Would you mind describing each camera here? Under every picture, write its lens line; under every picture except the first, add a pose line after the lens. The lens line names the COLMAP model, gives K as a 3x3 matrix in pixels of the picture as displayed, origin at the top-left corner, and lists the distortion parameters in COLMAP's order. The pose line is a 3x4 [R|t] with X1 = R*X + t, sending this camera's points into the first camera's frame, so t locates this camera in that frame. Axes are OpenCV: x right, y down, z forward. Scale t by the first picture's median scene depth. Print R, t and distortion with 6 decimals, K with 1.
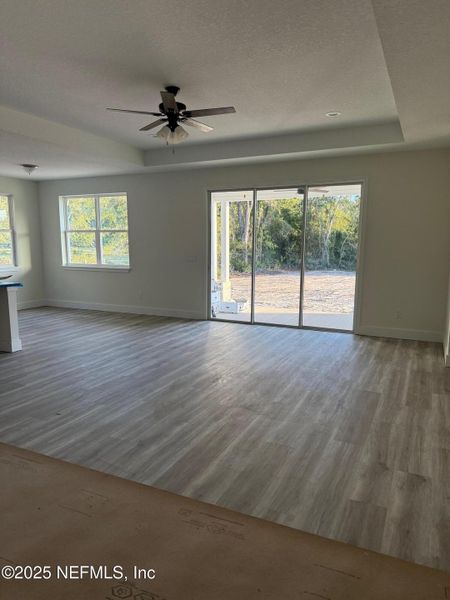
lens RADIAL K [[417.8, 0, 228.5], [0, 417.8, 303.4], [0, 0, 1]] dist [0.036689, -0.029381]
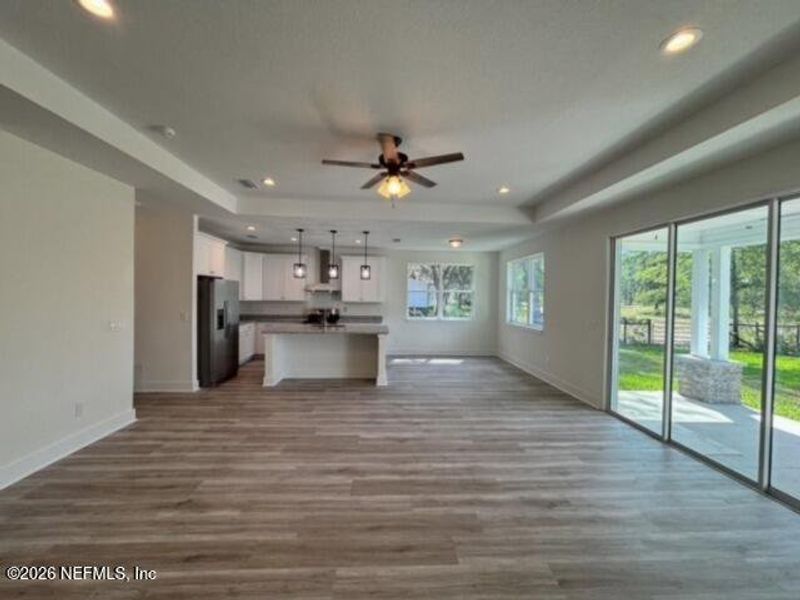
lens RADIAL K [[323.1, 0, 399.0], [0, 323.1, 297.9], [0, 0, 1]] dist [-0.000984, 0.000142]
pose [[0.470124, 0.011605, -0.882524, 0.428022], [-0.144091, 0.987507, -0.063772, -0.104519], [0.870759, 0.157144, 0.465923, 0.616936]]
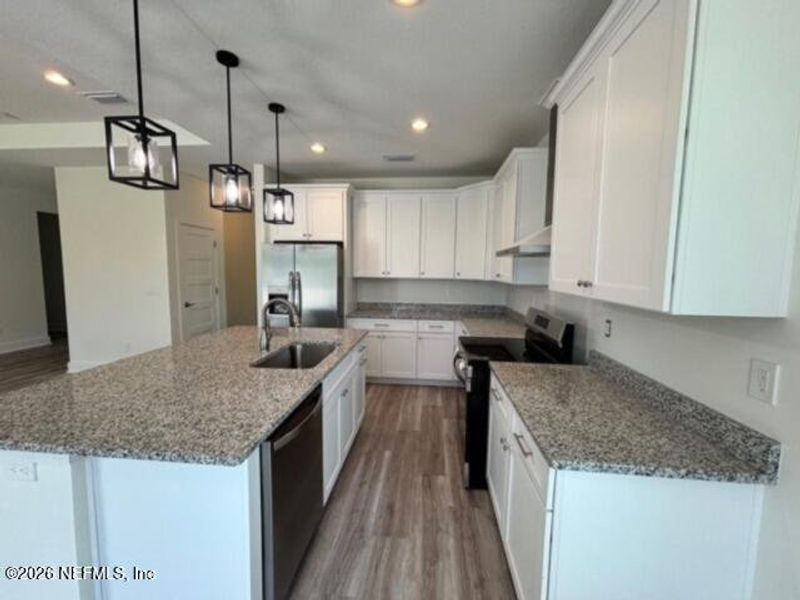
lens RADIAL K [[323.1, 0, 399.3], [0, 323.1, 299.1], [0, 0, 1]] dist [-0.000984, 0.000142]
pose [[-0.942249, 0.019358, -0.334353, -0.820496], [-0.062447, 0.970666, 0.232181, -0.217971], [0.329040, 0.239652, -0.913400, 1.414753]]
